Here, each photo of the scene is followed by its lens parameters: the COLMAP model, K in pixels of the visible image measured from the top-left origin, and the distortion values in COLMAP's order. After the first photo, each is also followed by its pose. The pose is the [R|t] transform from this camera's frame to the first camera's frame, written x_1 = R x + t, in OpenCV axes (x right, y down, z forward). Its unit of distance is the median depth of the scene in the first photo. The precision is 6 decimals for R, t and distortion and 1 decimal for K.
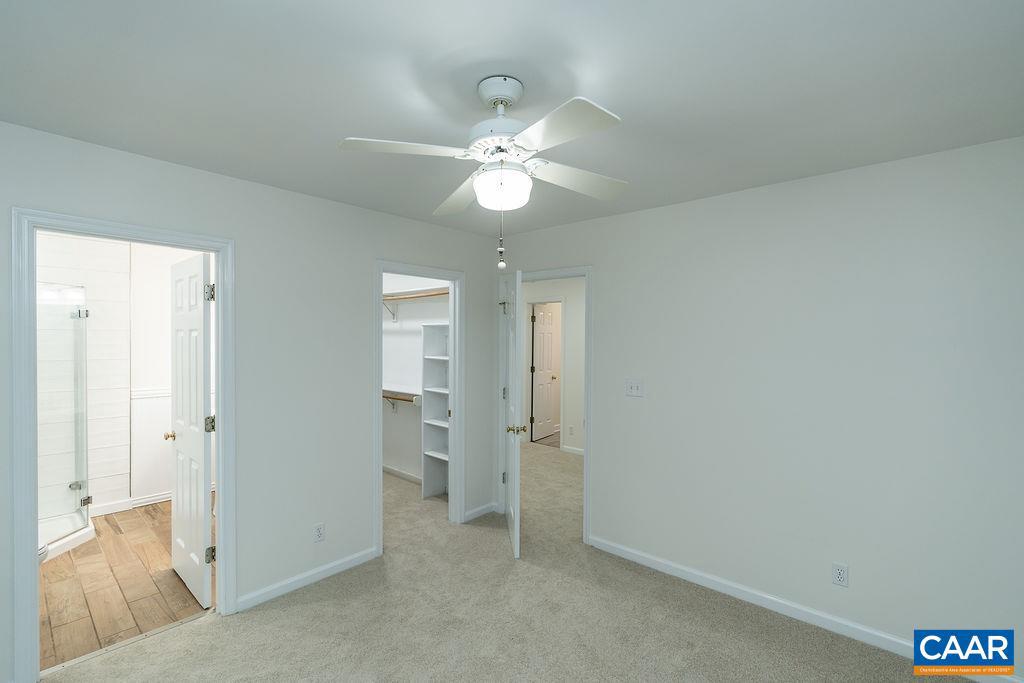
lens RADIAL K [[455.3, 0, 512.0], [0, 455.3, 341.5], [0, 0, 1]] dist [-0.015062, 0.005451]
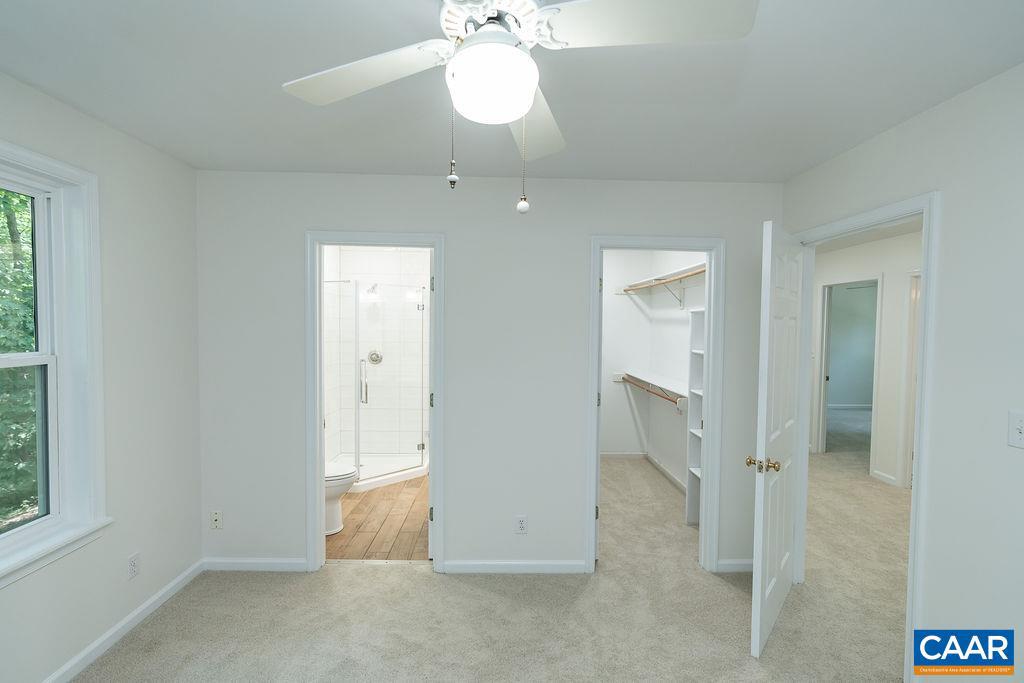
lens RADIAL K [[455.3, 0, 512.0], [0, 455.3, 341.5], [0, 0, 1]] dist [-0.015062, 0.005451]
pose [[0.684398, 0.025814, -0.728651, 0.238055], [-0.014134, 0.999655, 0.022139, 0.006087], [0.728972, -0.004853, 0.684527, 0.291173]]
